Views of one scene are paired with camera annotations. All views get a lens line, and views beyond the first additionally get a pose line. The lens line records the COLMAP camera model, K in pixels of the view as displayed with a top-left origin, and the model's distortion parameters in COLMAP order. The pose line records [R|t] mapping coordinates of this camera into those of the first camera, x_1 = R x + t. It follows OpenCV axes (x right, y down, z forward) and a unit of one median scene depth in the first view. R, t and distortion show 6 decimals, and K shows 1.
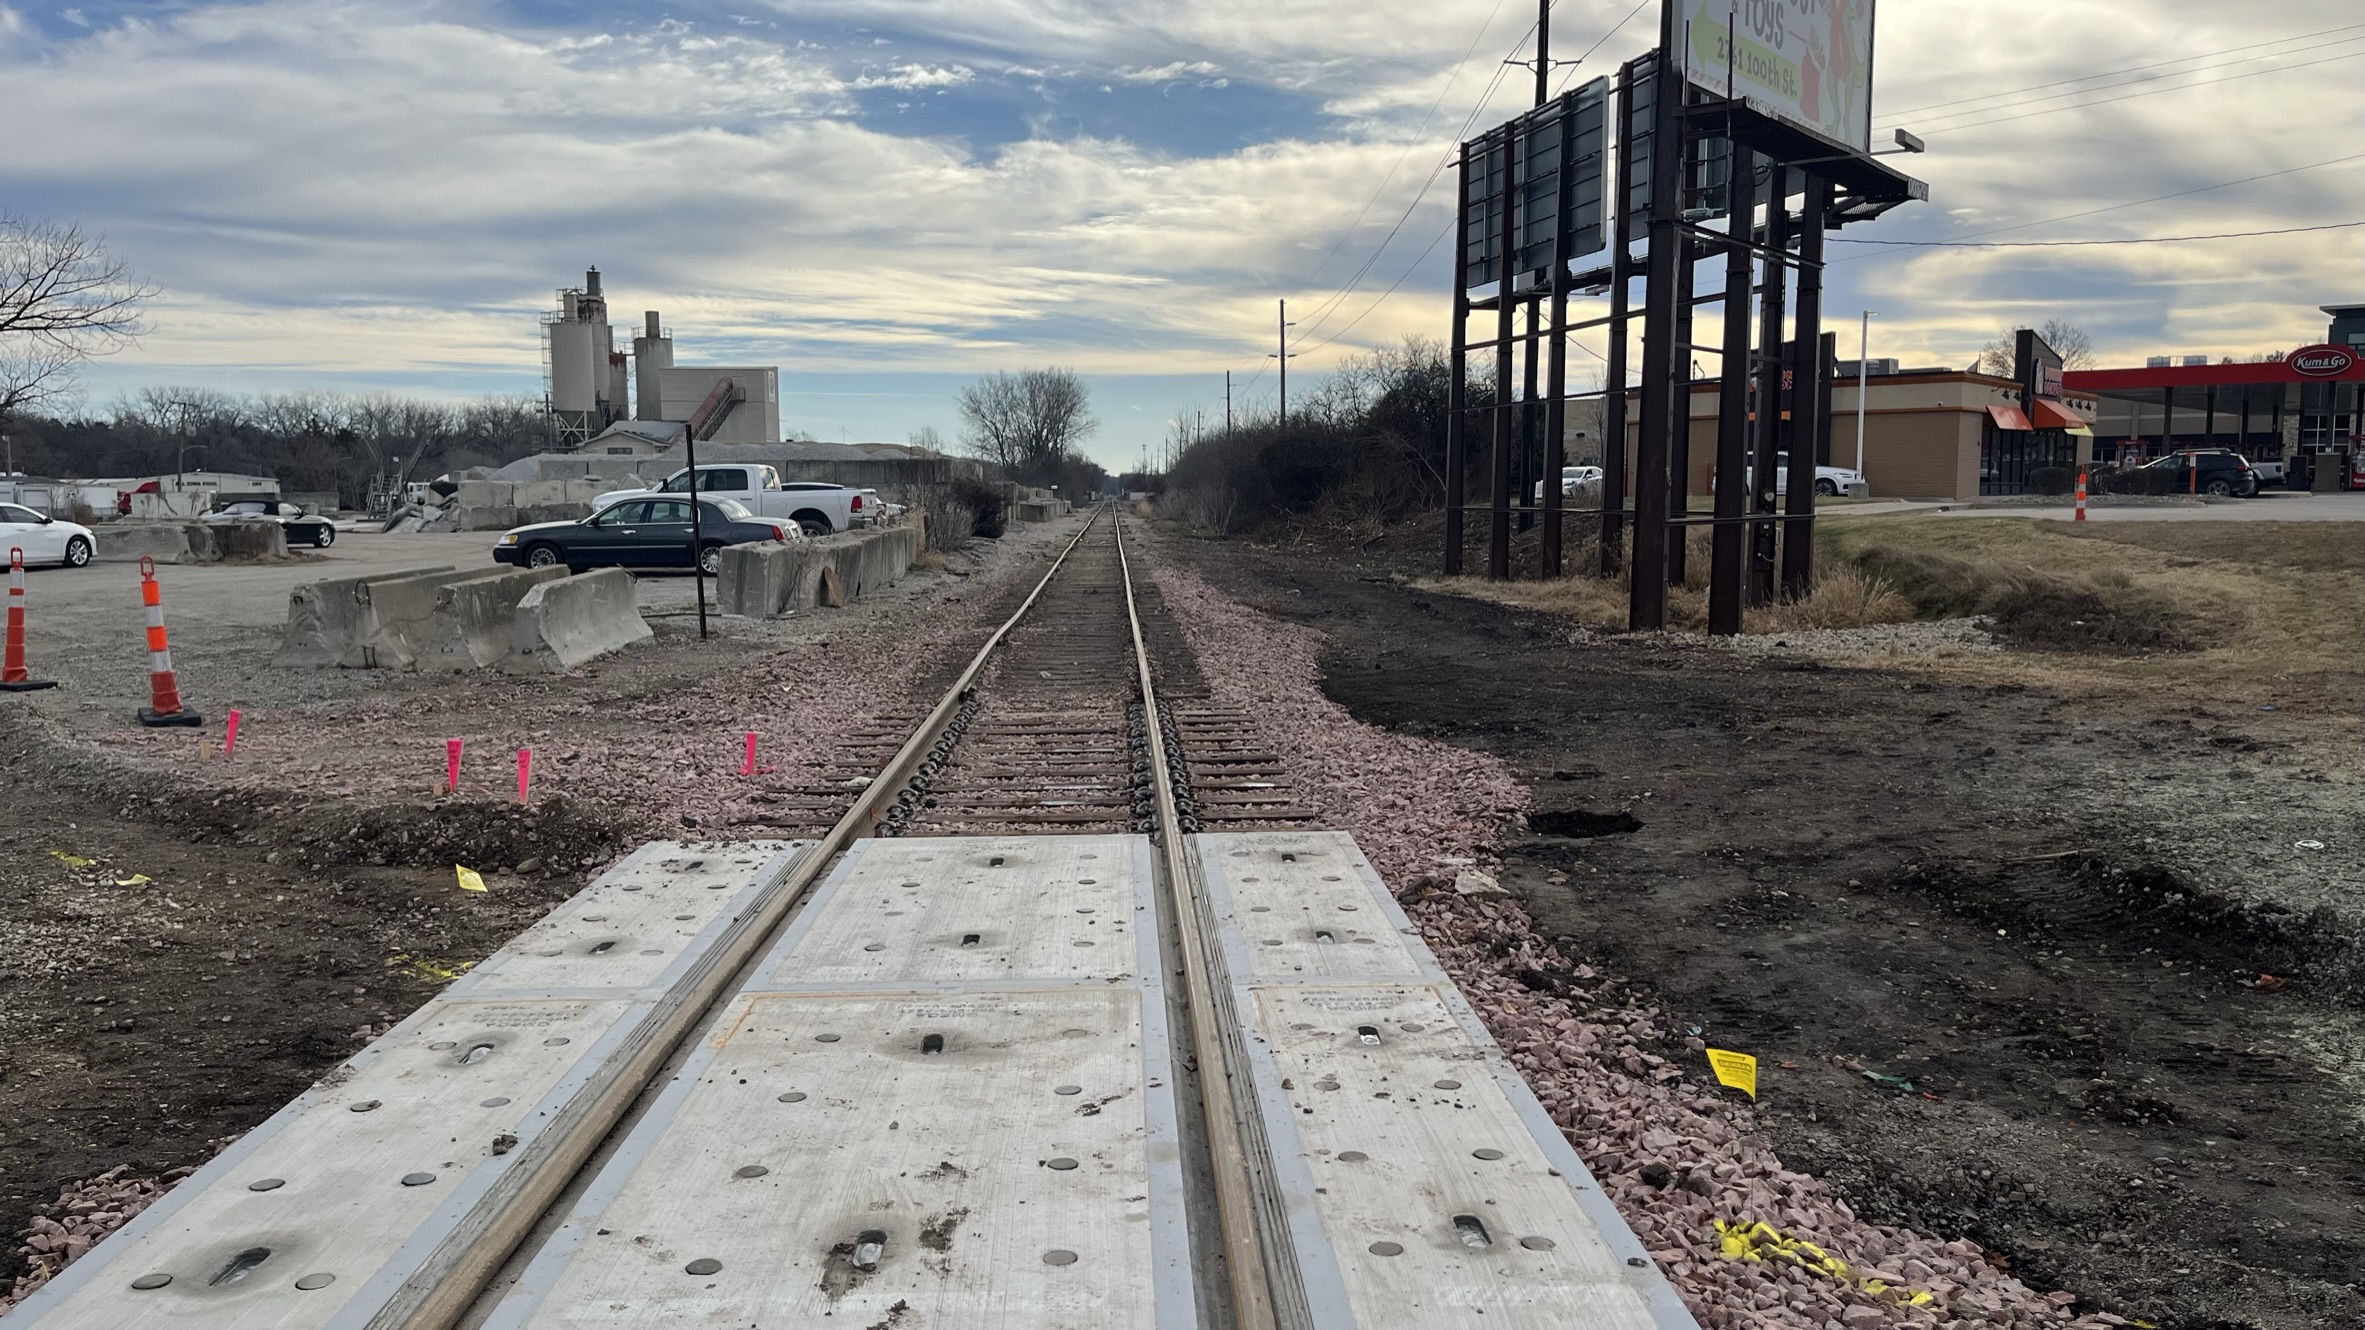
lens RADIAL K [[1860.5, 0, 1182.5], [0, 1860.5, 665.0], [0, 0, 1]] dist [0.013714, -0.011395]
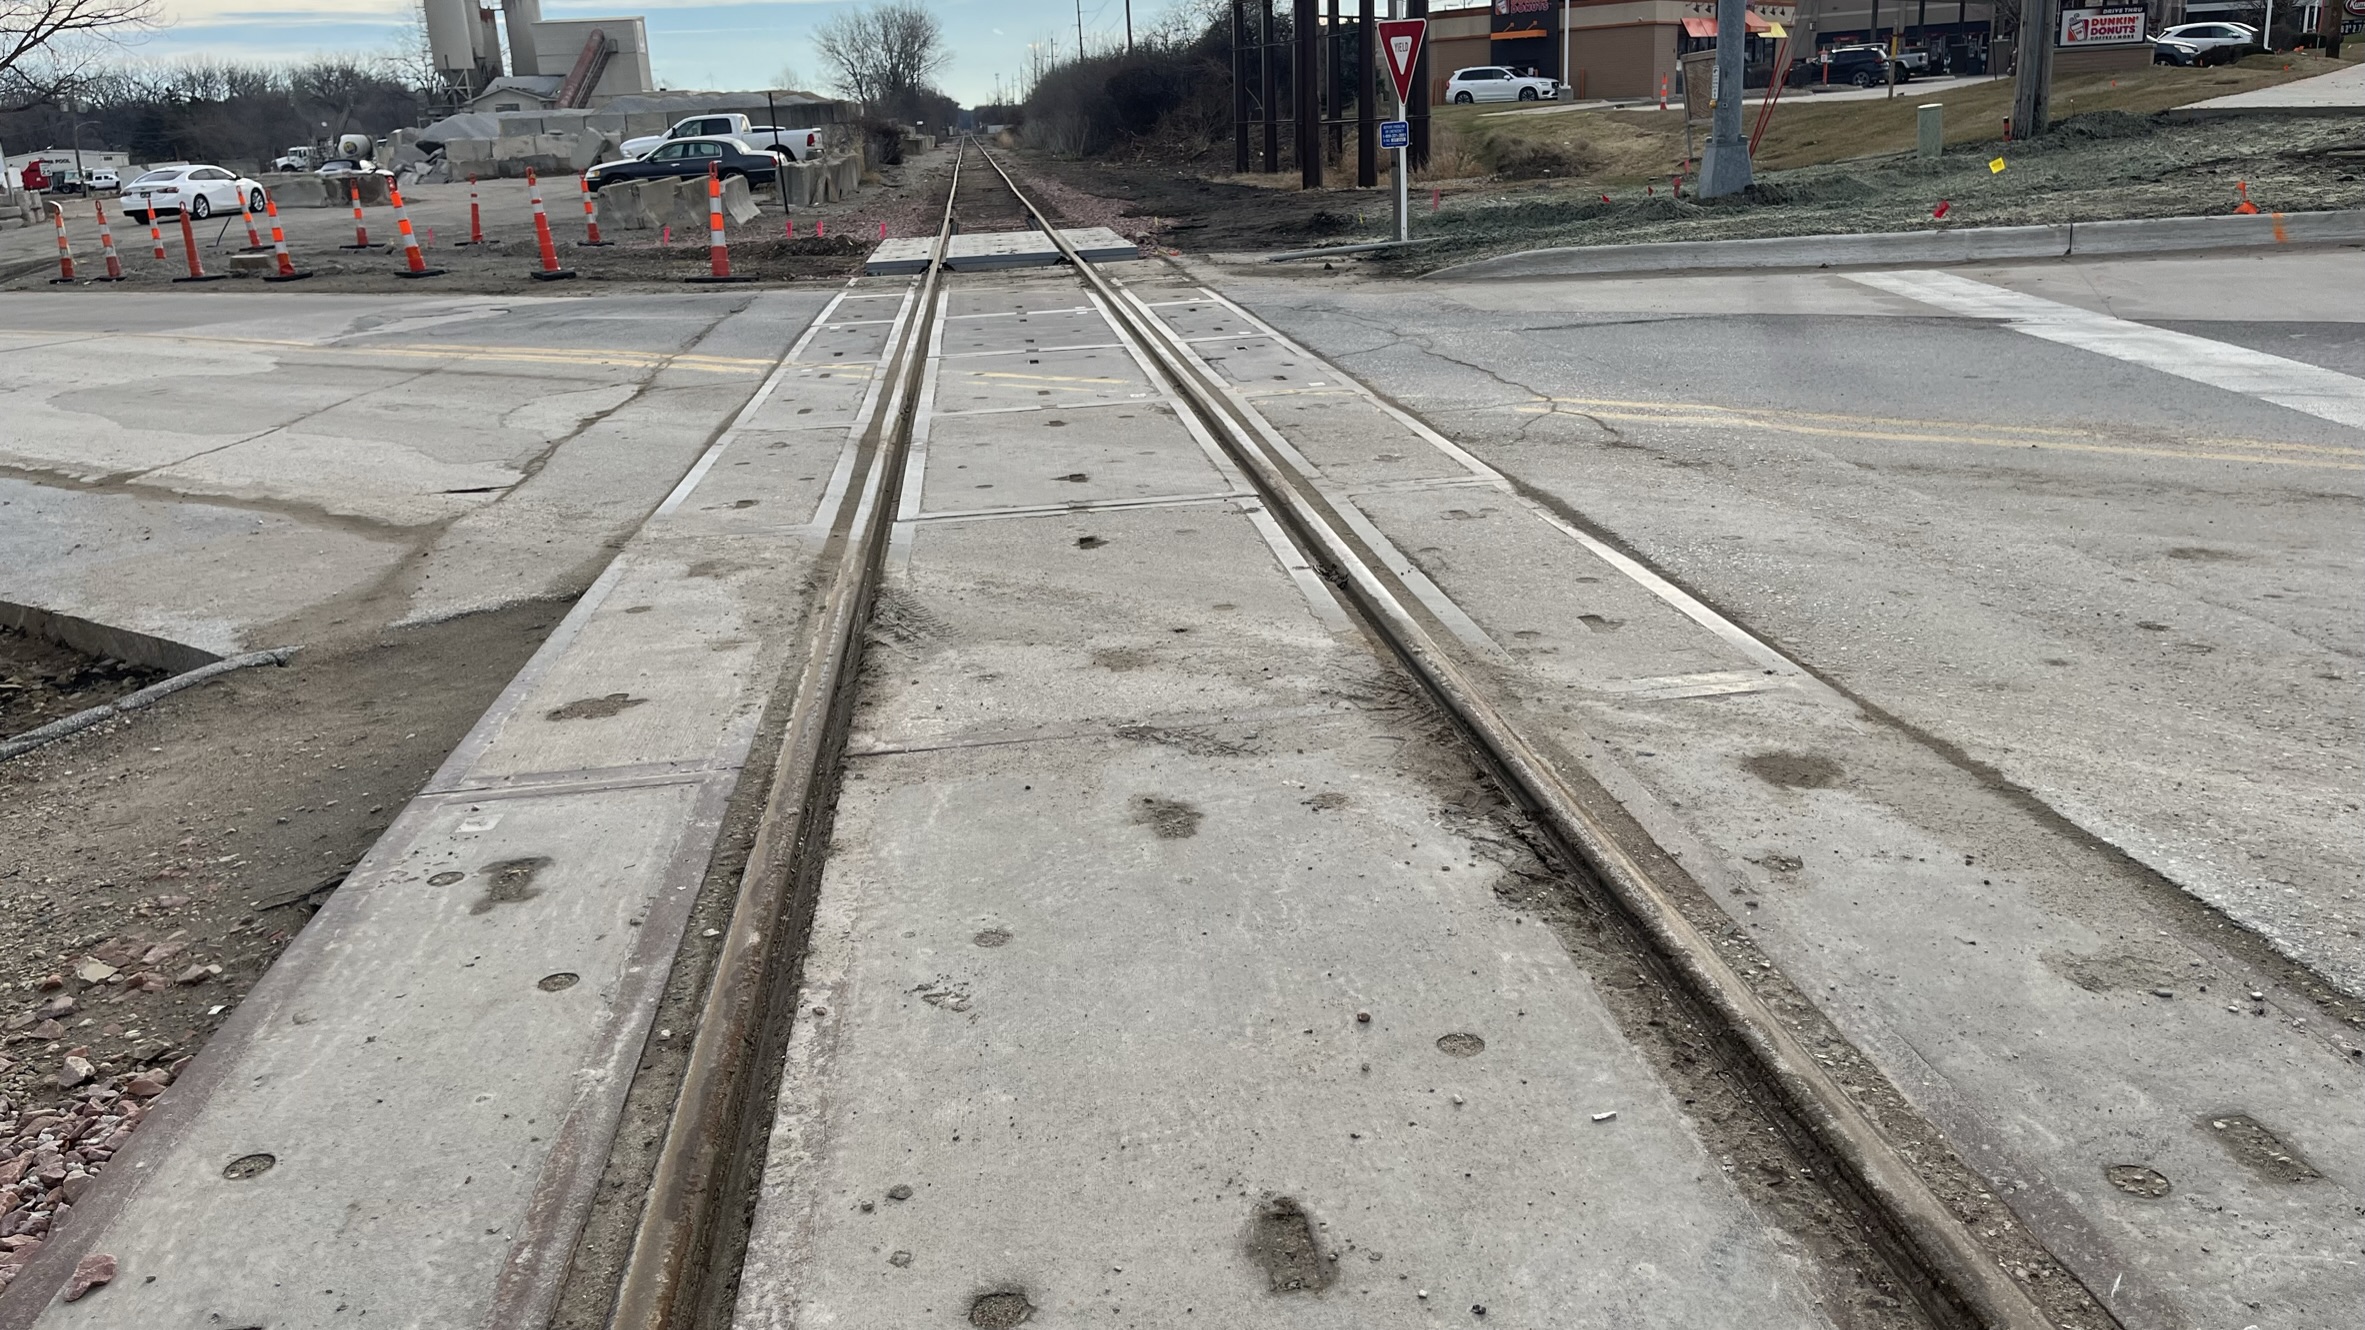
lens RADIAL K [[1860.5, 0, 1182.5], [0, 1860.5, 665.0], [0, 0, 1]] dist [0.013714, -0.011395]
pose [[0.996228, -0.065053, 0.057433, -0.000917], [0.052894, 0.979888, 0.192408, 0.014999], [-0.068795, -0.188644, 0.979633, -0.153234]]
